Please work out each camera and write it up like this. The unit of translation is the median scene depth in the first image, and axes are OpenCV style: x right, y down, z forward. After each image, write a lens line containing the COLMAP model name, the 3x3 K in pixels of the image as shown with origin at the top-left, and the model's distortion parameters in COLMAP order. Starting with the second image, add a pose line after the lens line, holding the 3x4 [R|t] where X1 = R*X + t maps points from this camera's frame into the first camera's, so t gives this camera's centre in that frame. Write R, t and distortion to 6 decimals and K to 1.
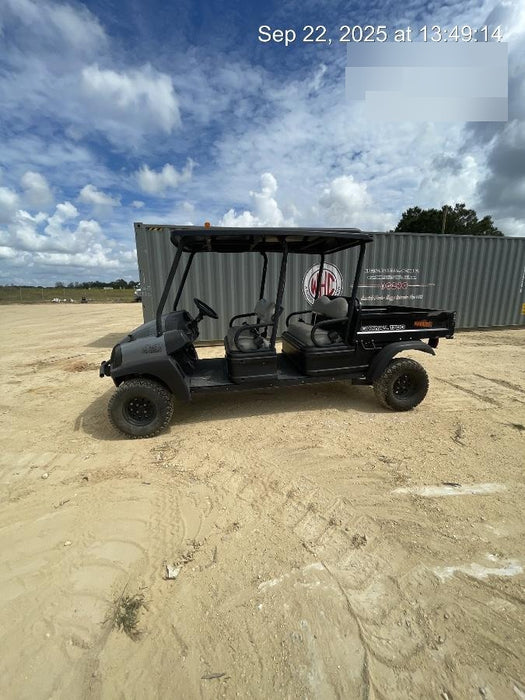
lens RADIAL K [[285.3, 0, 262.5], [0, 285.3, 350.0], [0, 0, 1]] dist [0.002151, 0.000091]
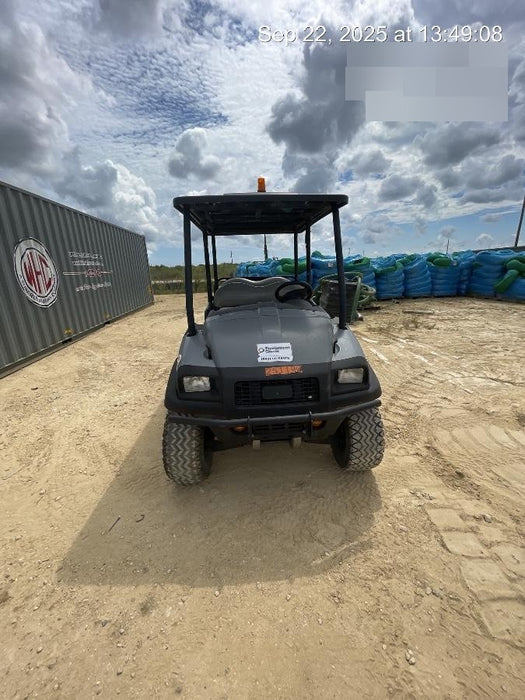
lens RADIAL K [[285.3, 0, 262.5], [0, 285.3, 350.0], [0, 0, 1]] dist [0.002151, 0.000091]
pose [[0.090621, -0.273532, 0.957584, -1.355992], [0.243102, 0.938528, 0.245083, -0.286283], [-0.965758, 0.210581, 0.151547, 1.309376]]
